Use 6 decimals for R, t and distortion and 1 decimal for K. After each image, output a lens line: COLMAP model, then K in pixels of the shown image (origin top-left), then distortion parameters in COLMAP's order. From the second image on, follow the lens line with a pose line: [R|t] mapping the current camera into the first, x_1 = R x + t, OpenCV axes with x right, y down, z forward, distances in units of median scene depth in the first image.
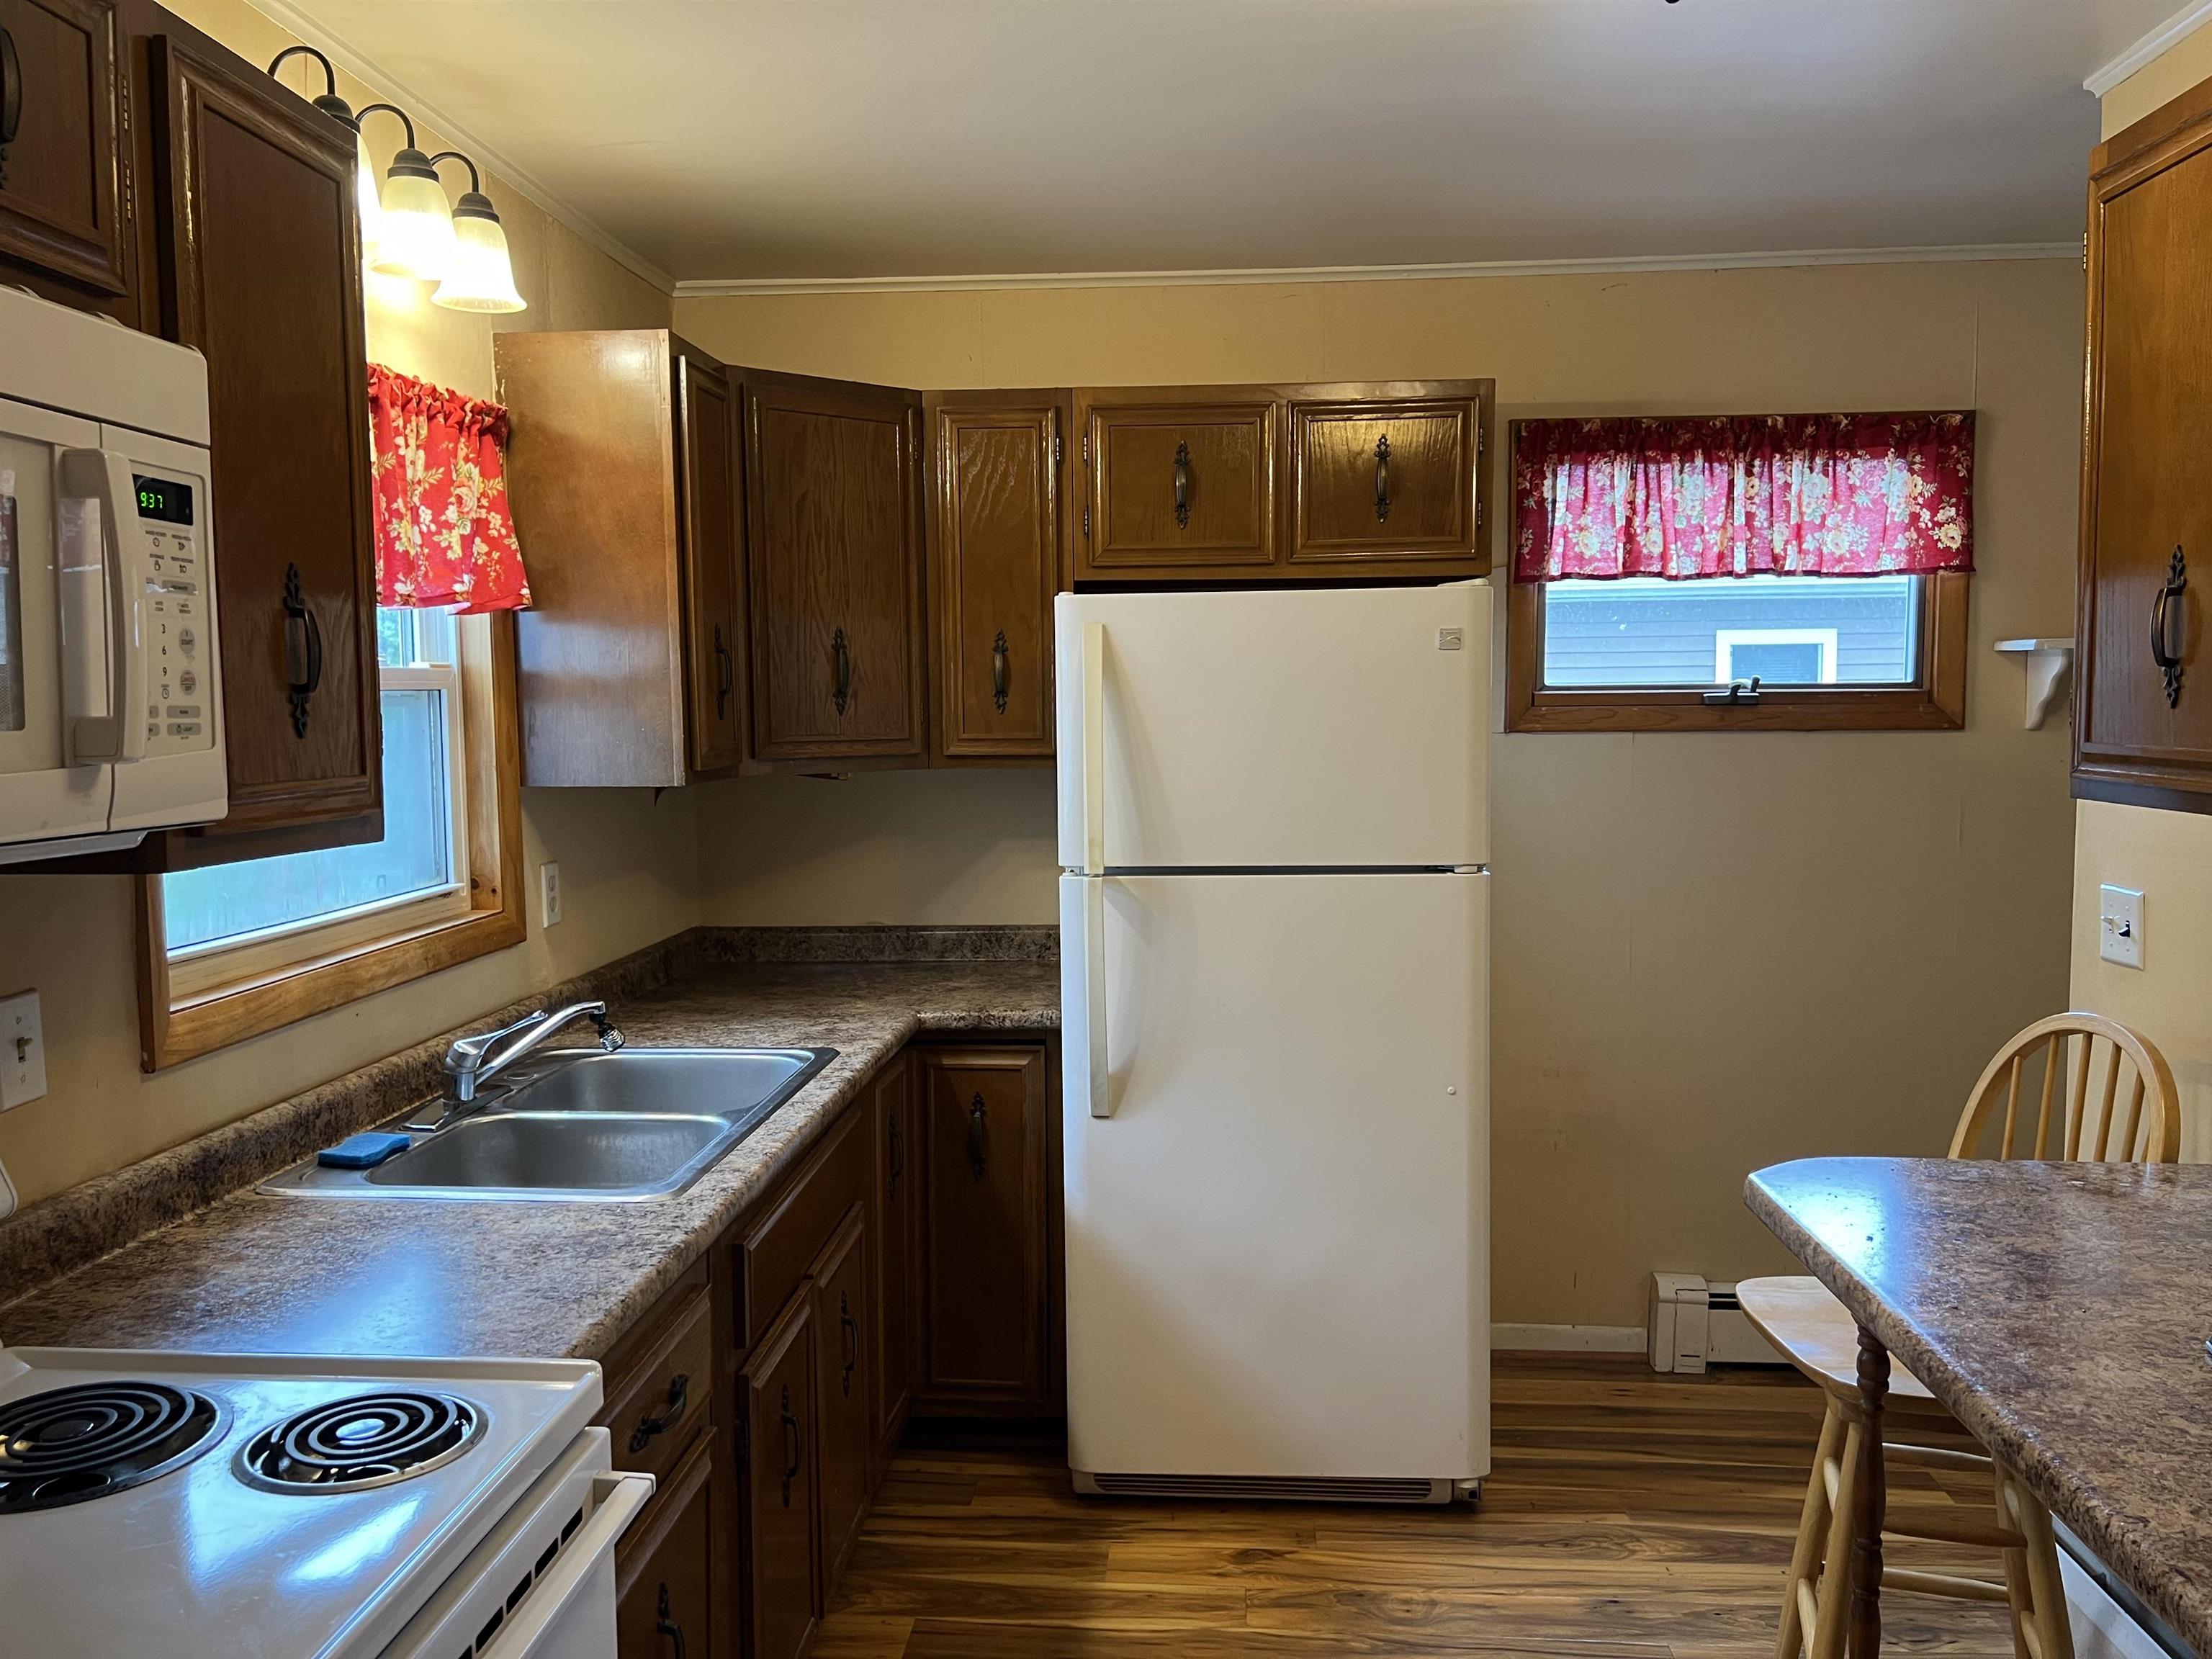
lens RADIAL K [[1703.3, 0, 1106.0], [0, 1703.3, 829.5], [0, 0, 1]] dist [0.045275, -0.056201]
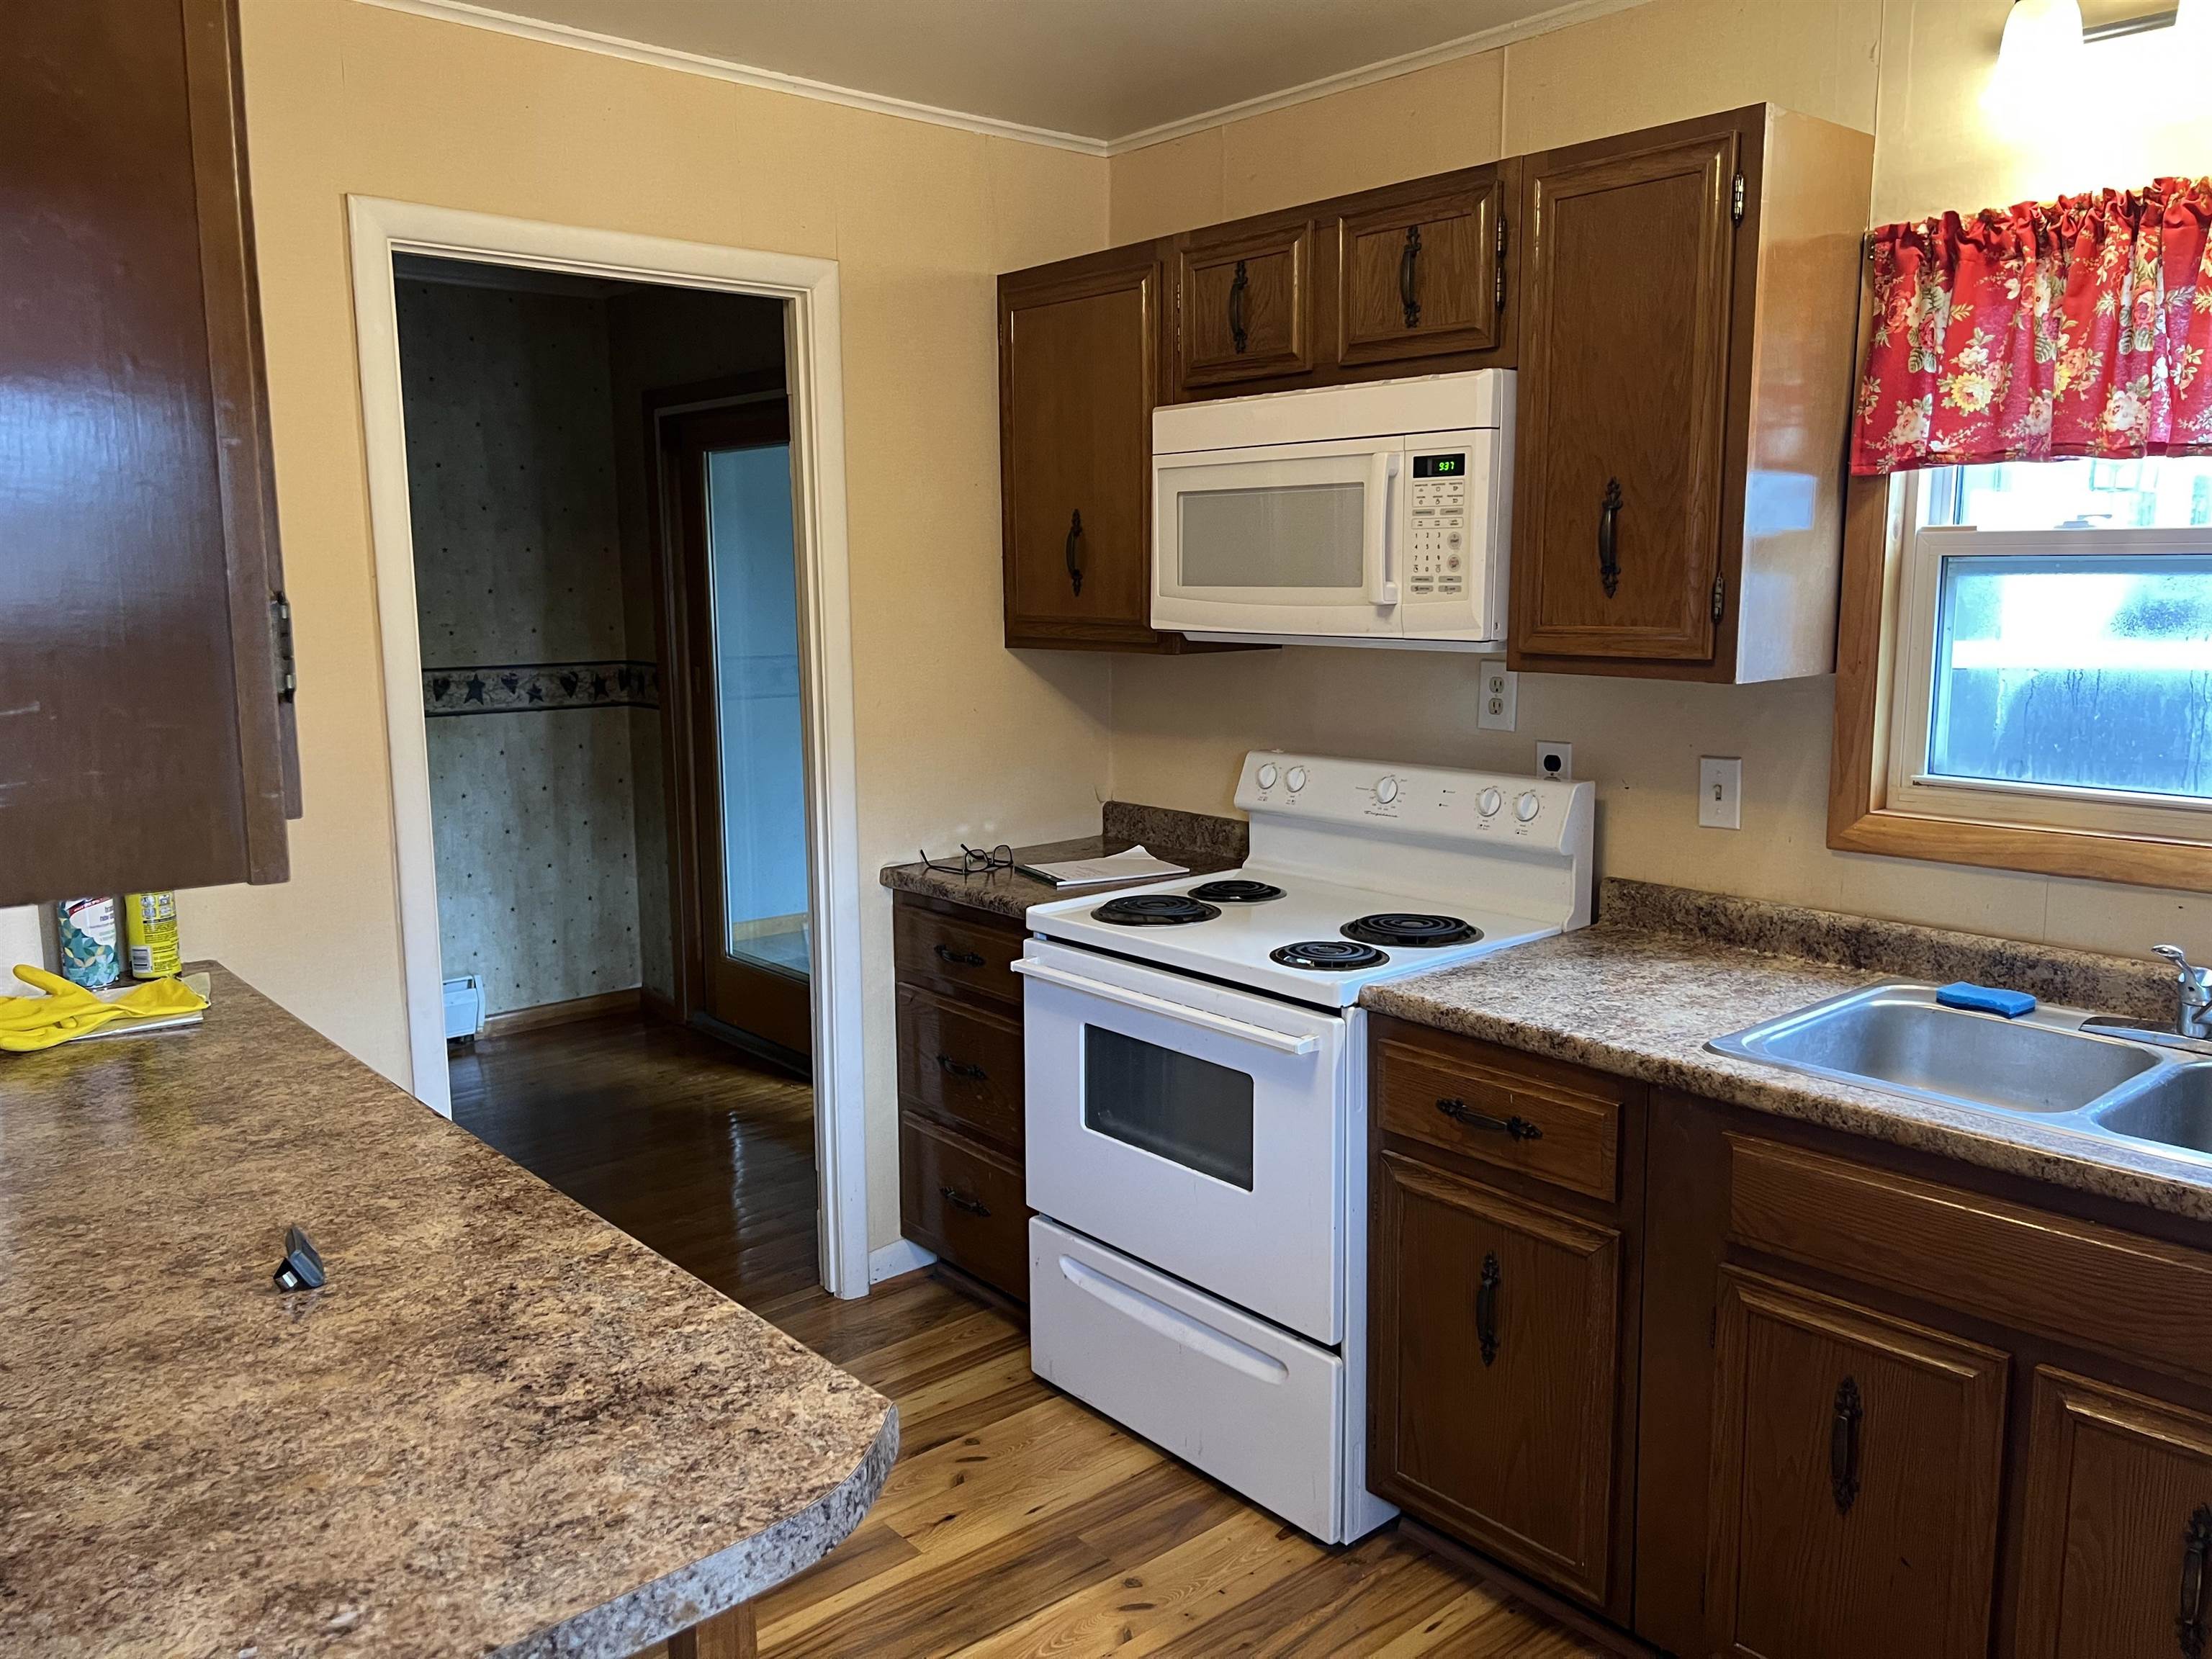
lens RADIAL K [[1703.3, 0, 1106.0], [0, 1703.3, 829.5], [0, 0, 1]] dist [0.045275, -0.056201]
pose [[-0.718637, 0.120830, -0.684807, 0.853000], [-0.037585, 0.976599, 0.211757, -0.150698], [0.694369, 0.177915, -0.697279, 1.726683]]
